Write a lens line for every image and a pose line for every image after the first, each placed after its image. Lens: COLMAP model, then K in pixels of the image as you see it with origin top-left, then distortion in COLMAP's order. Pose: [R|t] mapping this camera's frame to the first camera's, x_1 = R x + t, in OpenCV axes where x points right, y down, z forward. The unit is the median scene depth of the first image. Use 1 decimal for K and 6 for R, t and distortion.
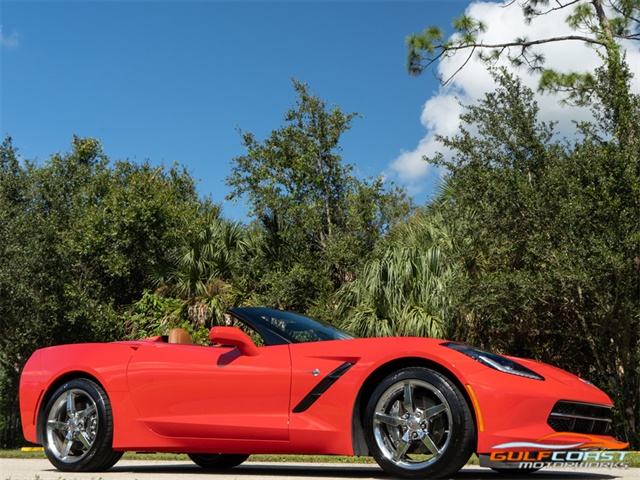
lens RADIAL K [[859.2, 0, 321.7], [0, 859.2, 238.4], [0, 0, 1]] dist [0.004881, 0.042763]
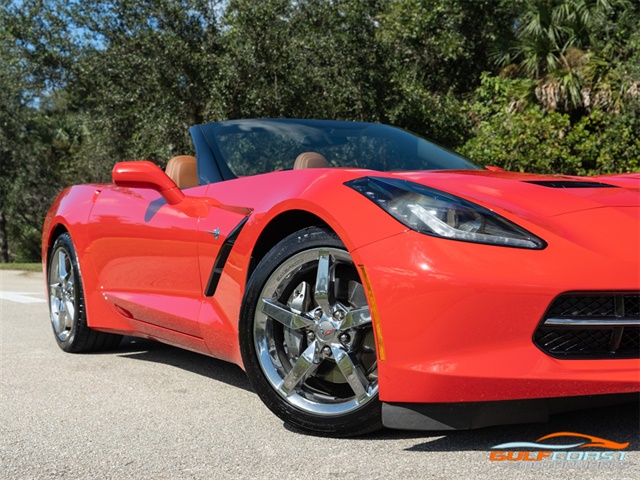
lens RADIAL K [[936.6, 0, 313.2], [0, 936.6, 238.9], [0, 0, 1]] dist [0.013662, 0.077340]
pose [[0.872018, -0.025491, -0.488809, 0.089490], [0.141443, 0.969162, 0.201788, 0.009487], [0.468592, -0.245101, 0.848733, 0.116616]]
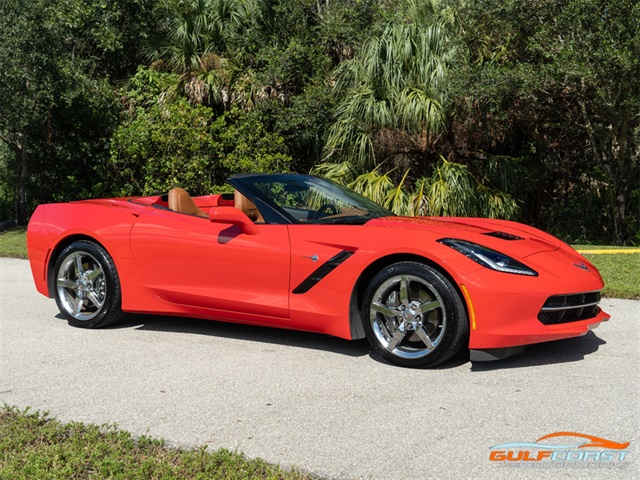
lens RADIAL K [[852.2, 0, 310.5], [0, 852.2, 241.3], [0, 0, 1]] dist [0.022308, -0.006089]
pose [[0.999923, -0.005524, -0.011131, -0.000124], [0.008619, 0.953597, 0.300962, -0.041148], [0.008952, -0.301034, 0.953571, 0.008820]]
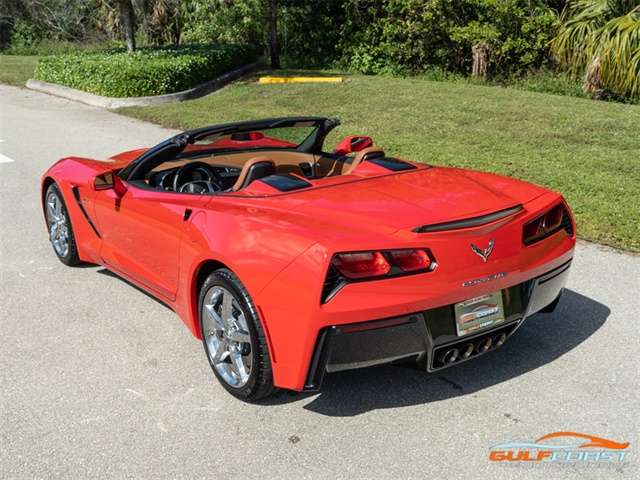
lens RADIAL K [[837.5, 0, 303.6], [0, 837.5, 239.9], [0, 0, 1]] dist [0.014766, 0.030597]
pose [[0.910096, 0.092194, -0.404011, 0.105461], [0.127069, 0.865886, 0.483833, -0.059492], [0.394434, -0.491672, 0.776325, 0.104316]]
